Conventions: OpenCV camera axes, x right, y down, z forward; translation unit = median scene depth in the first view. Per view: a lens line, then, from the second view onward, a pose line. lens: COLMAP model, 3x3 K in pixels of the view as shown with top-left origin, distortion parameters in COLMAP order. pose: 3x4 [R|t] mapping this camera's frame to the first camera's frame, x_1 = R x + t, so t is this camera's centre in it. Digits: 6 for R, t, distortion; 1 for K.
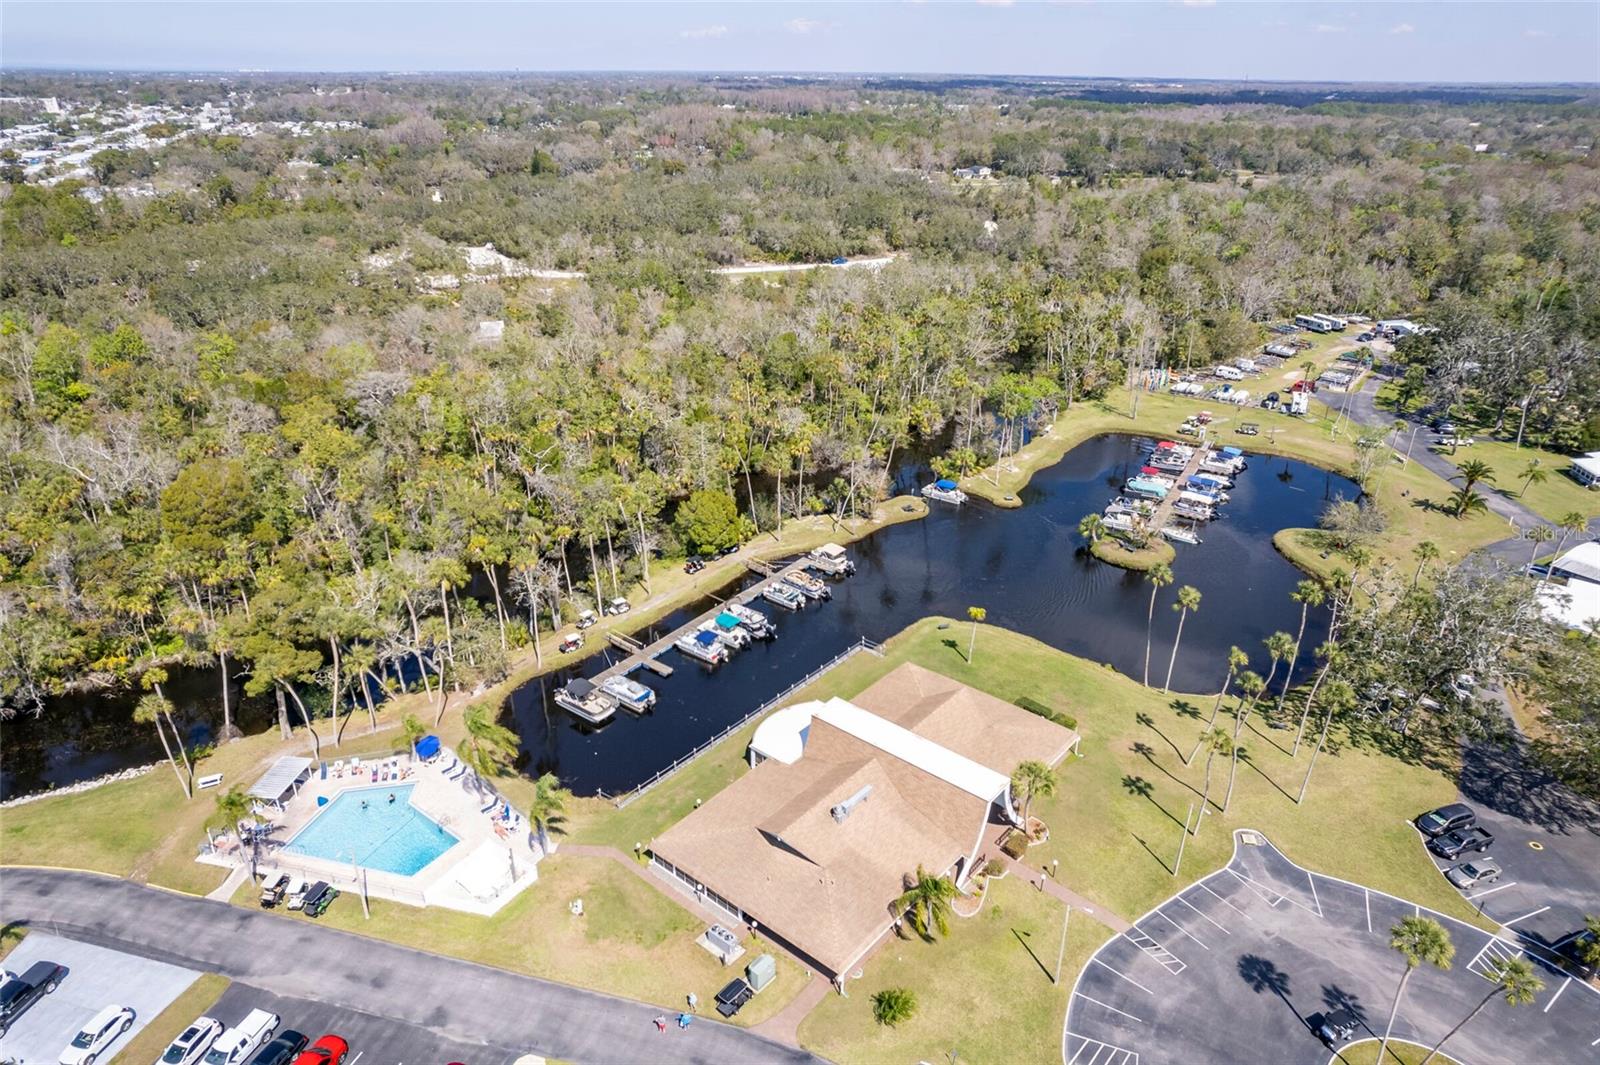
lens RADIAL K [[1025.8, 0, 800.0], [0, 1025.8, 532.5], [0, 0, 1]] dist [-0.082674, 0.071092]
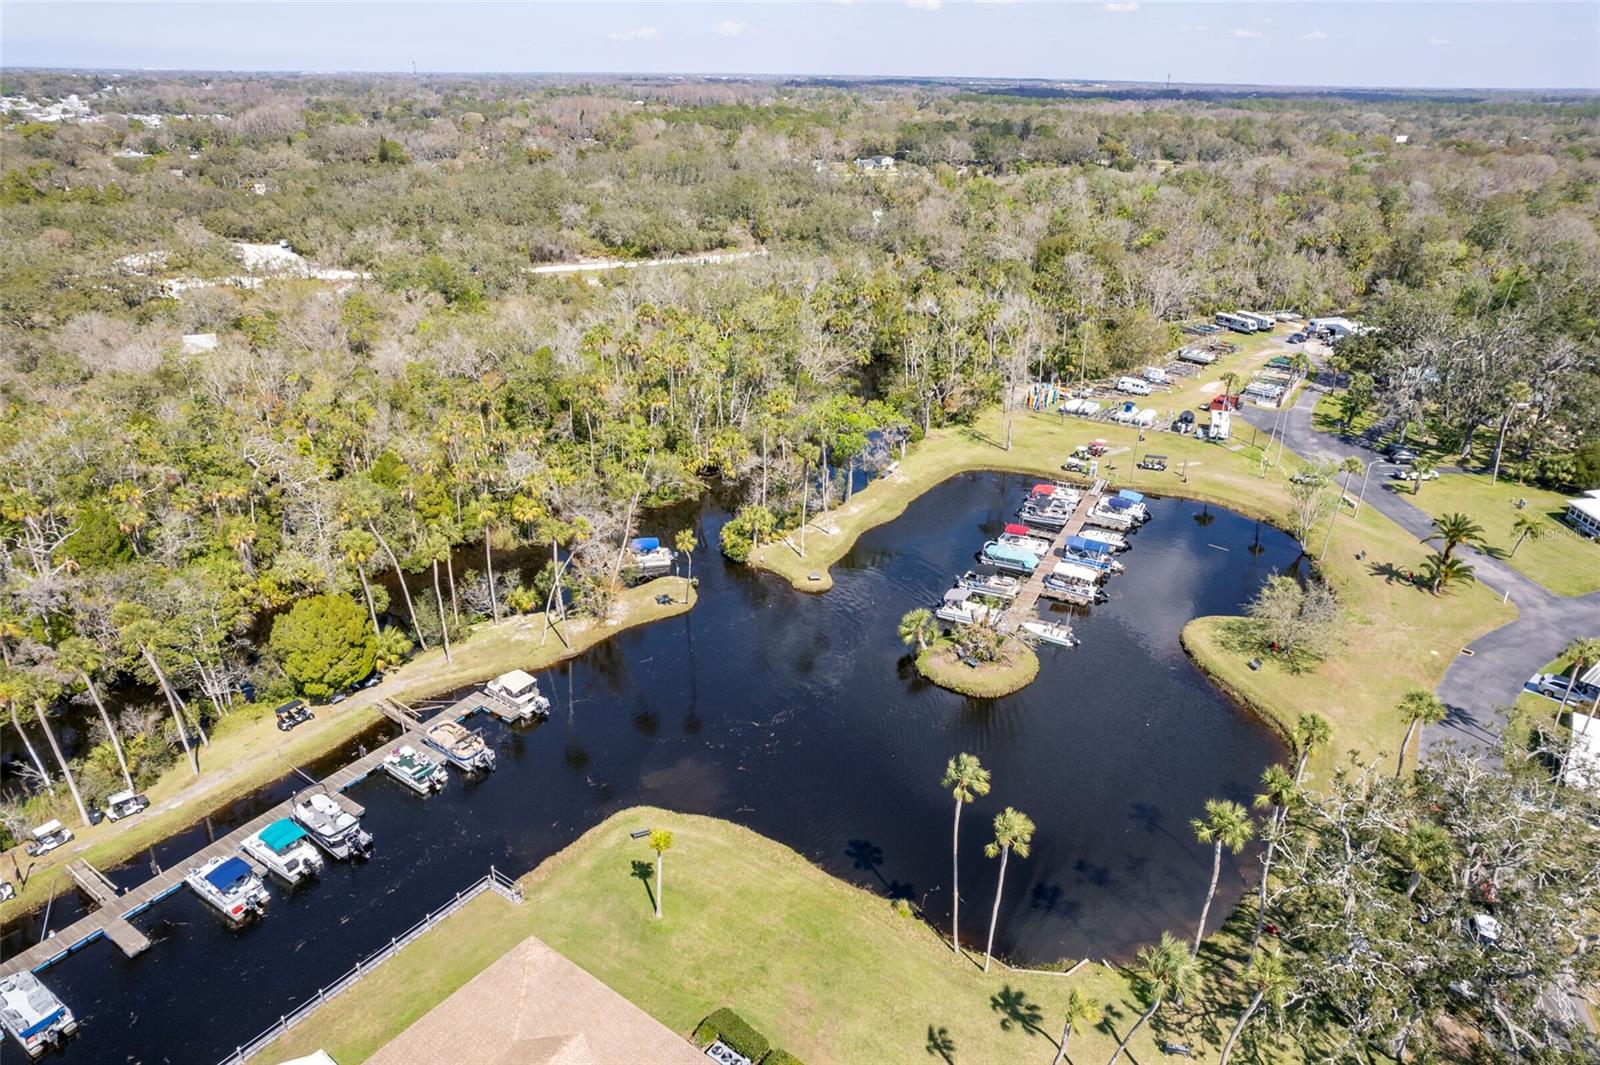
lens RADIAL K [[1025.8, 0, 800.0], [0, 1025.8, 532.5], [0, 0, 1]] dist [-0.082674, 0.071092]
pose [[0.998118, -0.021905, 0.057268, 0.112447], [0.022029, 0.999756, -0.001536, -0.046457], [-0.057221, 0.002795, 0.998358, 0.213442]]
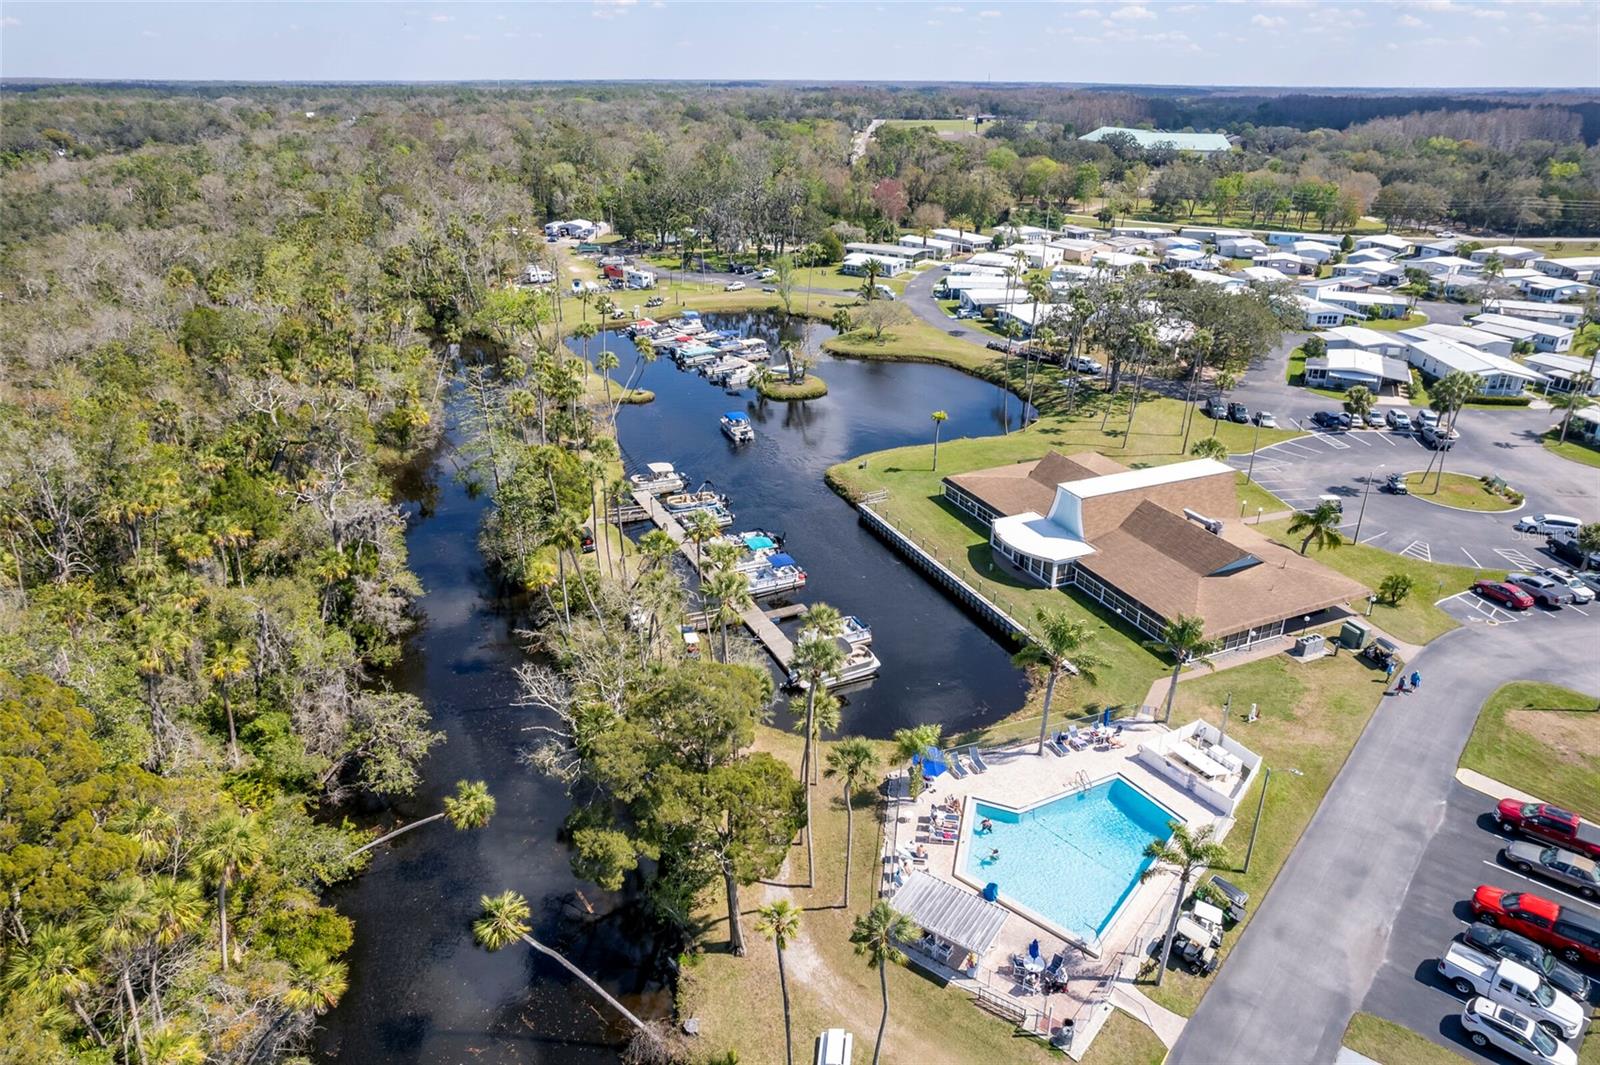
lens RADIAL K [[1025.8, 0, 800.0], [0, 1025.8, 532.5], [0, 0, 1]] dist [-0.082674, 0.071092]
pose [[0.437959, -0.372535, 0.818175, -0.392184], [0.375486, 0.902716, 0.210035, -0.043048], [-0.816824, 0.215227, 0.535234, 0.295004]]
